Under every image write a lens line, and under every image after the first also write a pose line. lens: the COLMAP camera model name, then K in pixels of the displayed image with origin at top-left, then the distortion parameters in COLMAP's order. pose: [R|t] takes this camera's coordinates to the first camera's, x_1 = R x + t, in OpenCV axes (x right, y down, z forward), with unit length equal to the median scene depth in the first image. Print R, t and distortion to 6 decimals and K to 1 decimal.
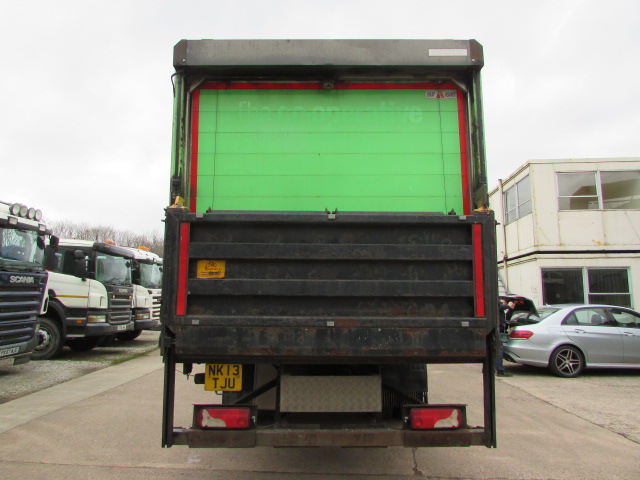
lens RADIAL K [[454.8, 0, 310.4], [0, 454.8, 238.5], [0, 0, 1]] dist [-0.042722, 0.033838]
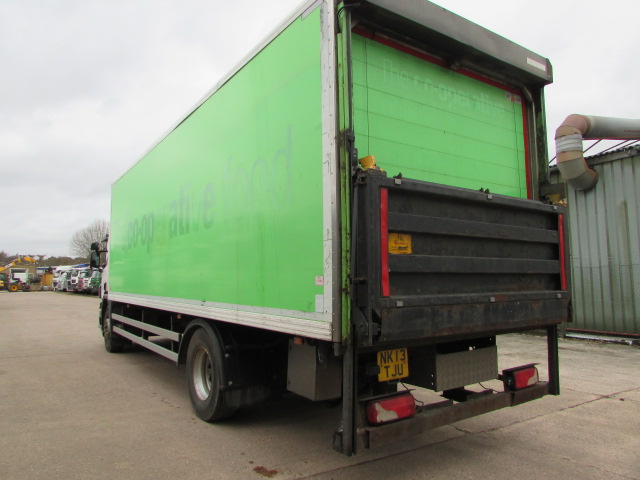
lens RADIAL K [[454.8, 0, 310.4], [0, 454.8, 238.5], [0, 0, 1]] dist [-0.042722, 0.033838]
pose [[0.831213, 0.039301, 0.554564, -0.859322], [-0.057348, 0.998238, 0.015213, 0.054543], [-0.552989, -0.044449, 0.832002, 0.363301]]
